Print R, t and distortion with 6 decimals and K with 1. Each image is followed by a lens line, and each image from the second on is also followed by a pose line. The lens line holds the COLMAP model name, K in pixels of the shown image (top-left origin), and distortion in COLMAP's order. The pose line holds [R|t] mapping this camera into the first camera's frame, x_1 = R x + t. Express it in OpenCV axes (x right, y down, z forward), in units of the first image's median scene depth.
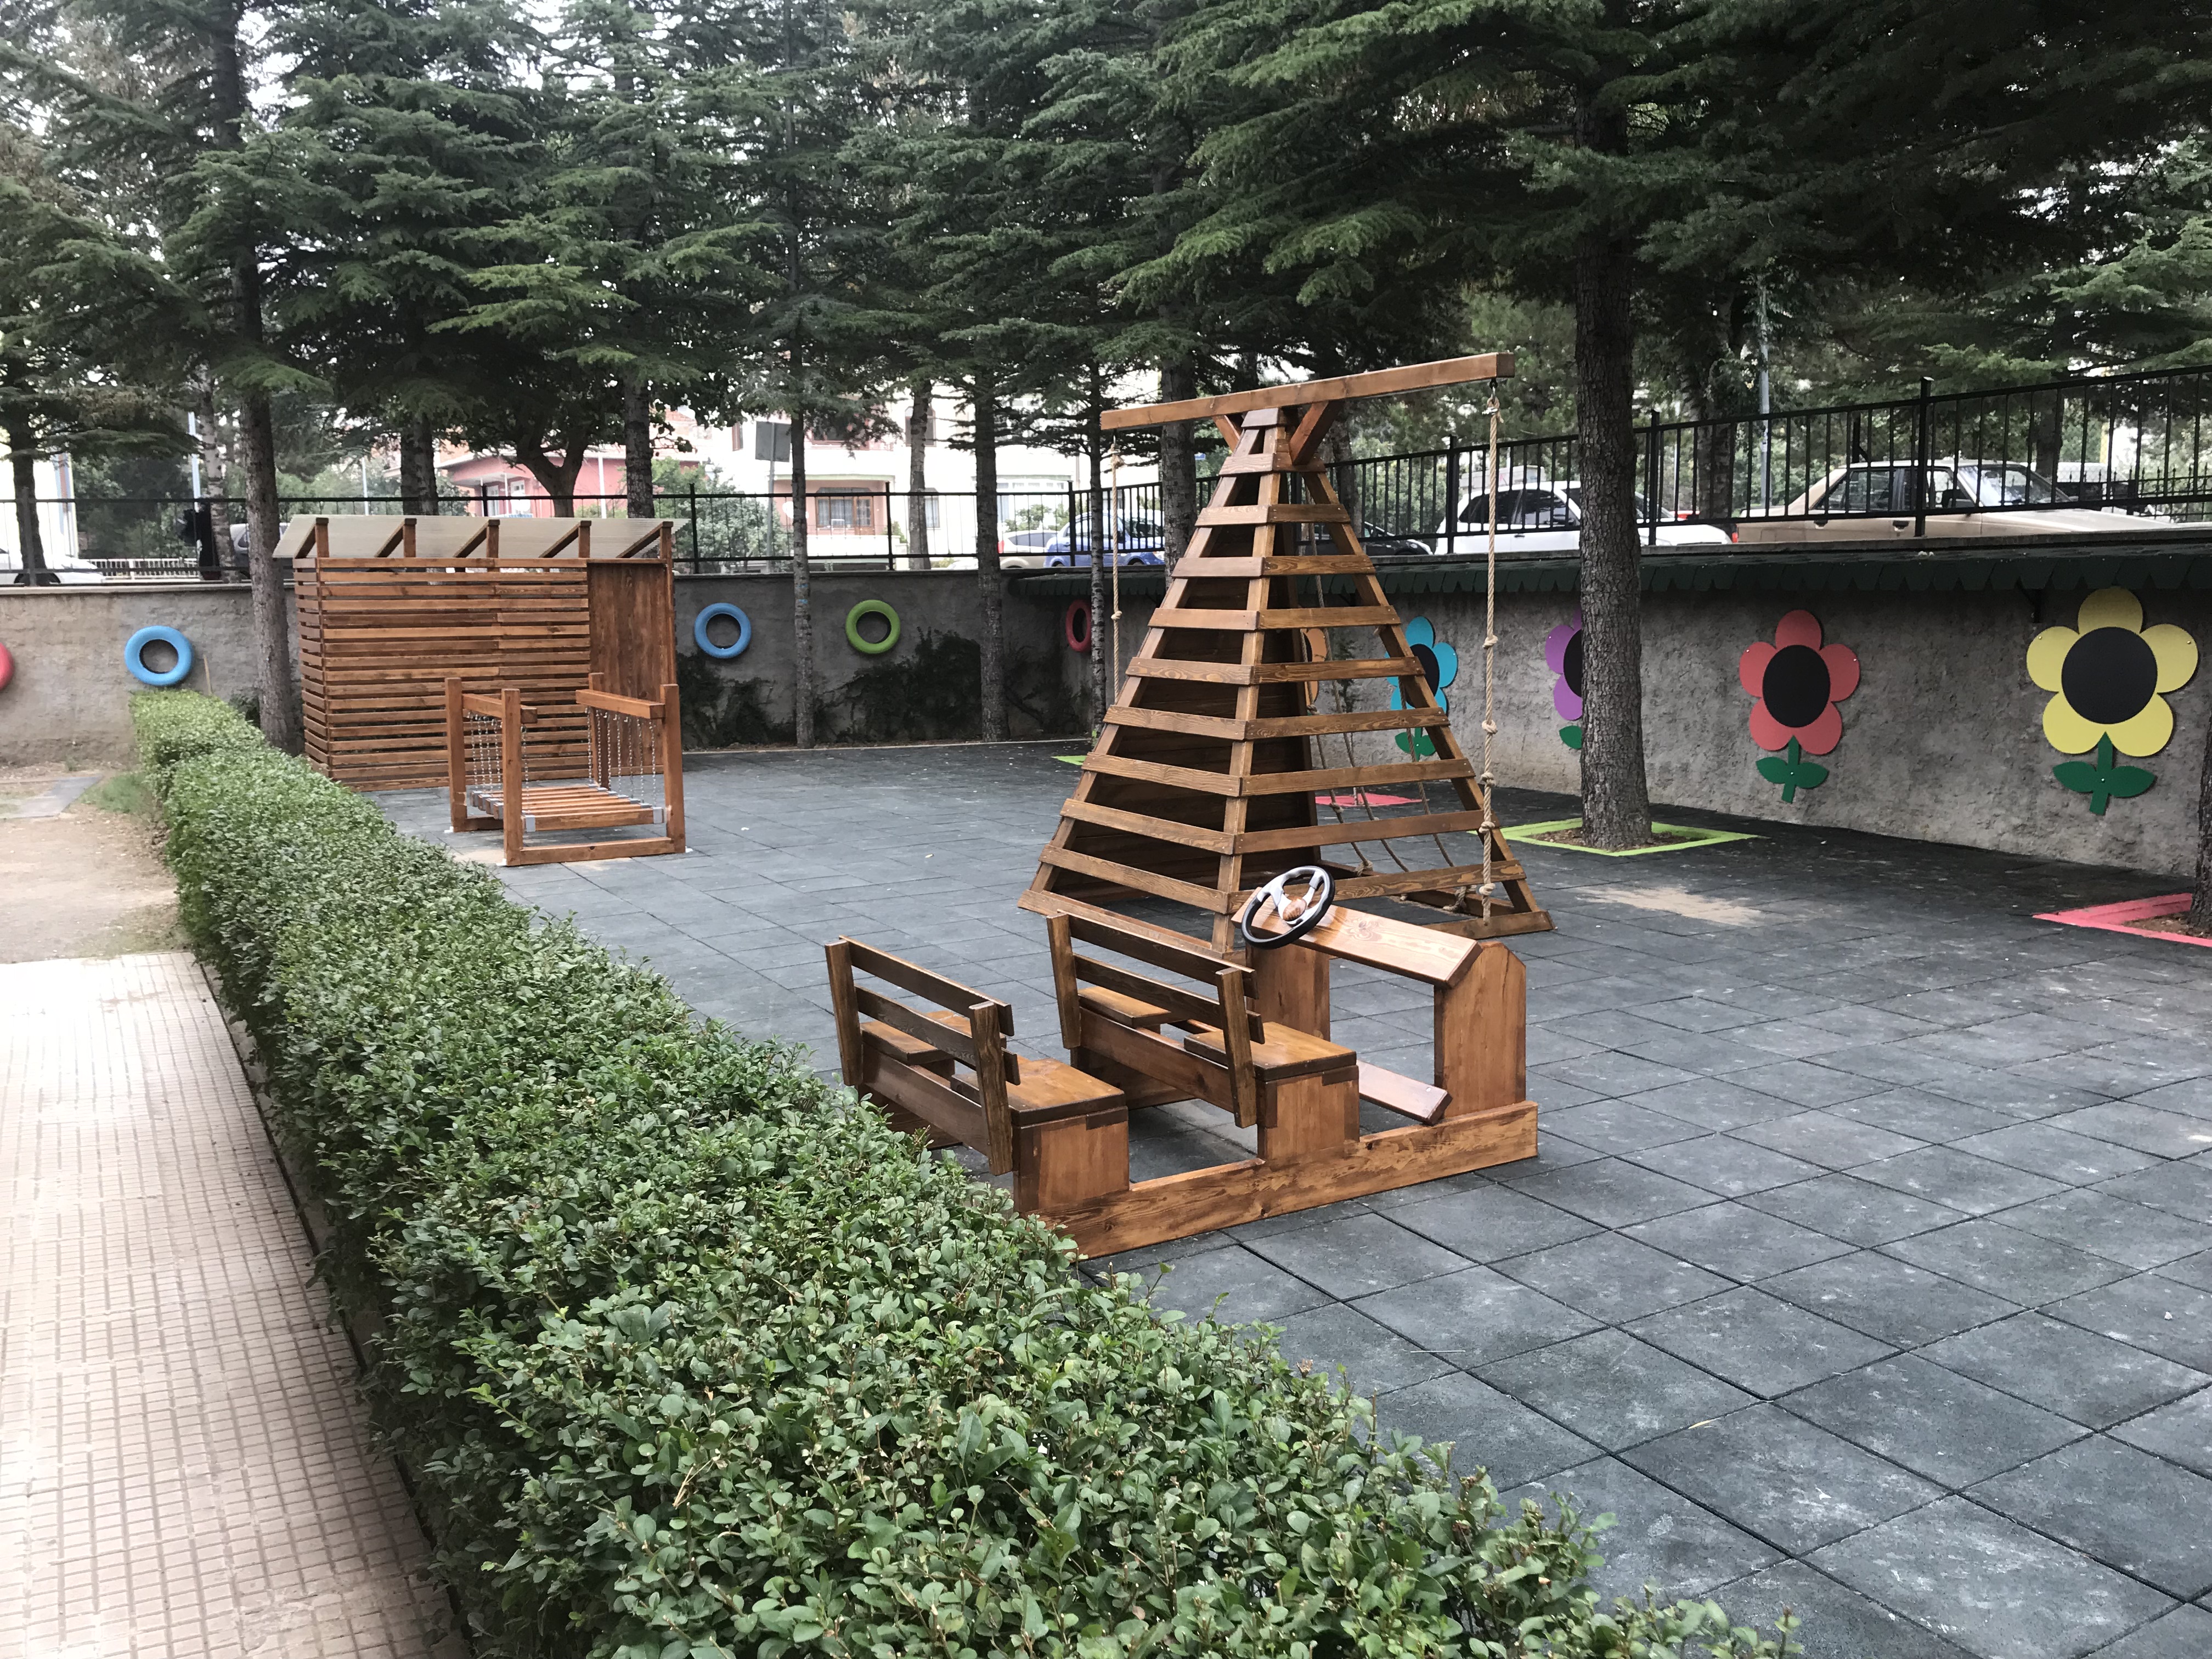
lens RADIAL K [[1806.1, 0, 1106.0], [0, 1806.1, 832.1], [0, 0, 1]] dist [-0.016729, 0.001210]
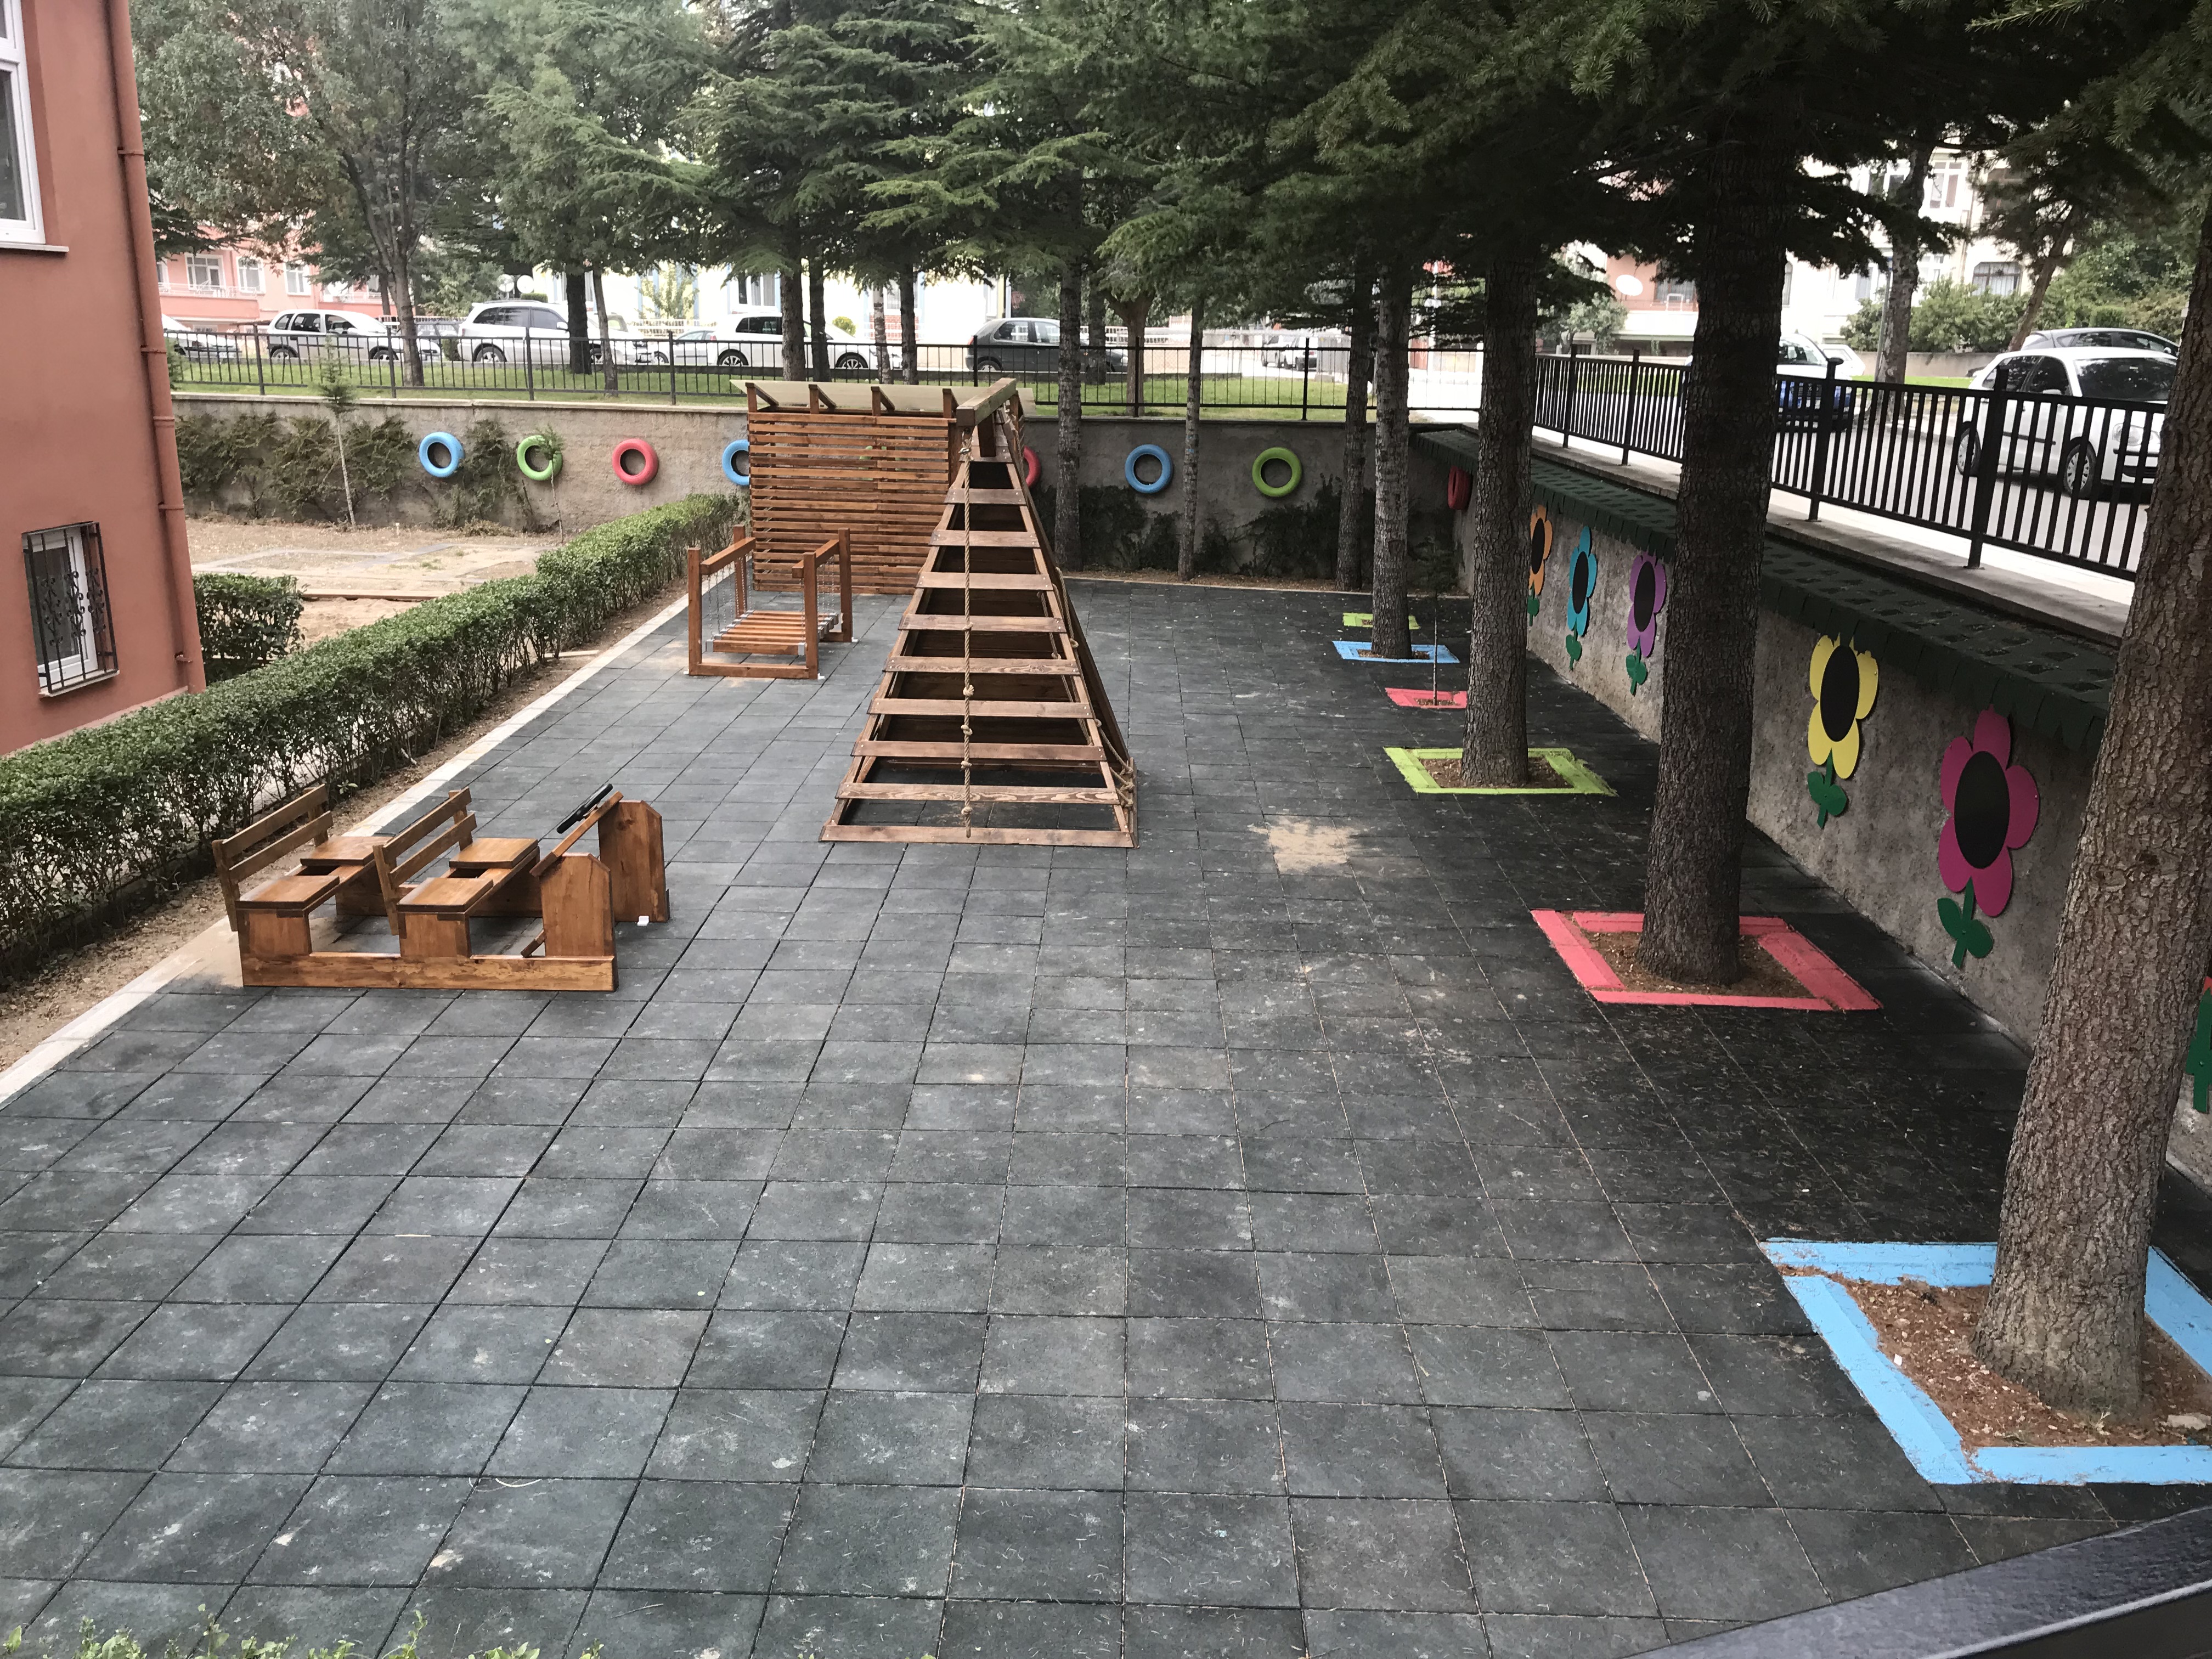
lens RADIAL K [[1806.1, 0, 1108.6], [0, 1806.1, 828.4], [0, 0, 1]] dist [-0.016729, 0.001210]
pose [[0.865193, 0.161002, -0.474889, 1.275371], [-0.095987, 0.982715, 0.158295, -0.237666], [0.492166, -0.091373, 0.865693, -0.124502]]
